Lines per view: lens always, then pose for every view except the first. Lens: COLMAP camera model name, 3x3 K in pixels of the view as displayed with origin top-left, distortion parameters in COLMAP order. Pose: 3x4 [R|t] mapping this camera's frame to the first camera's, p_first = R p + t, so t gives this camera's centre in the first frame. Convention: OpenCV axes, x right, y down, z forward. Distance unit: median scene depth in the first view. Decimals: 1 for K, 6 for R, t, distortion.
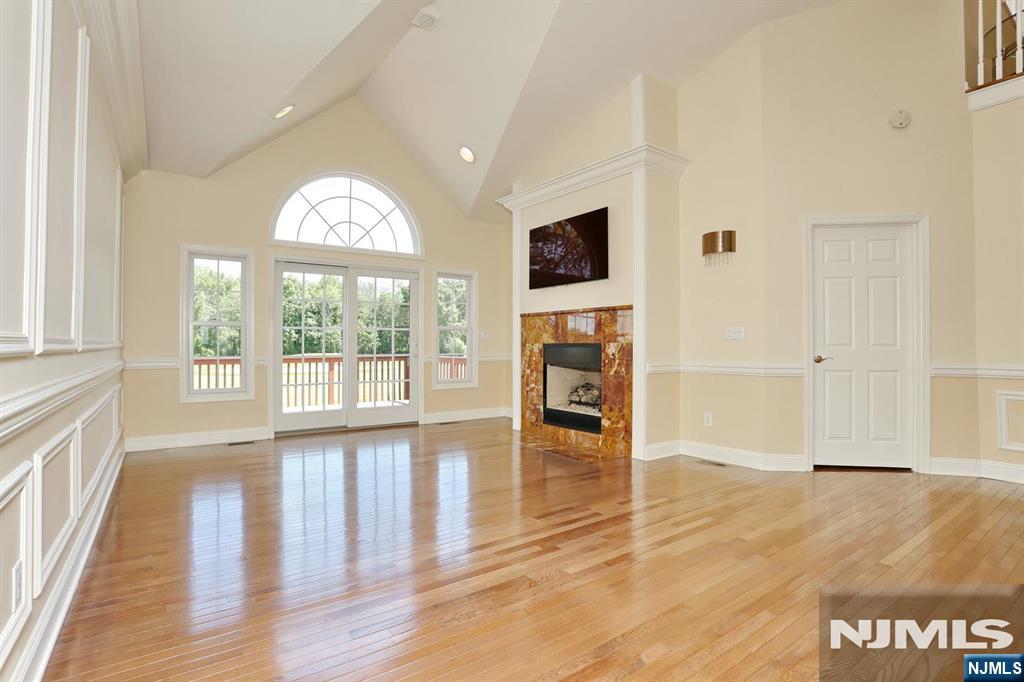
lens RADIAL K [[493.7, 0, 512.5], [0, 493.7, 343.8], [0, 0, 1]] dist [-0.000010, 0.000122]
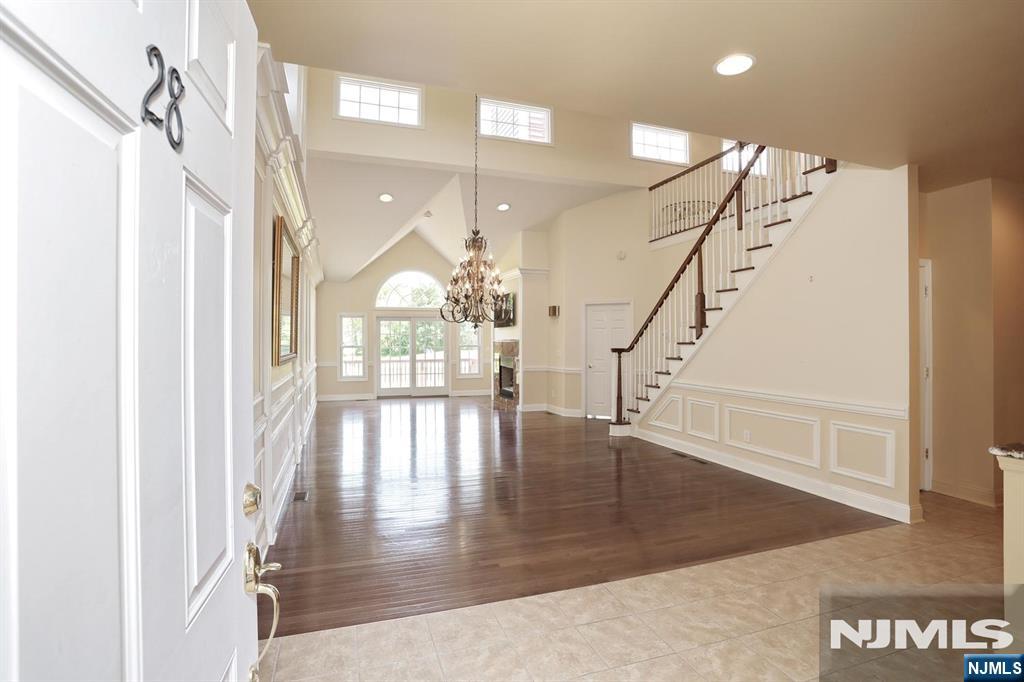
lens RADIAL K [[493.7, 0, 510.6], [0, 493.7, 338.9], [0, 0, 1]] dist [-0.000010, 0.000122]
pose [[0.957502, -0.006129, -0.288362, 0.741322], [0.008186, 0.999949, 0.005927, -0.085301], [0.288311, -0.008036, 0.957503, -0.952253]]
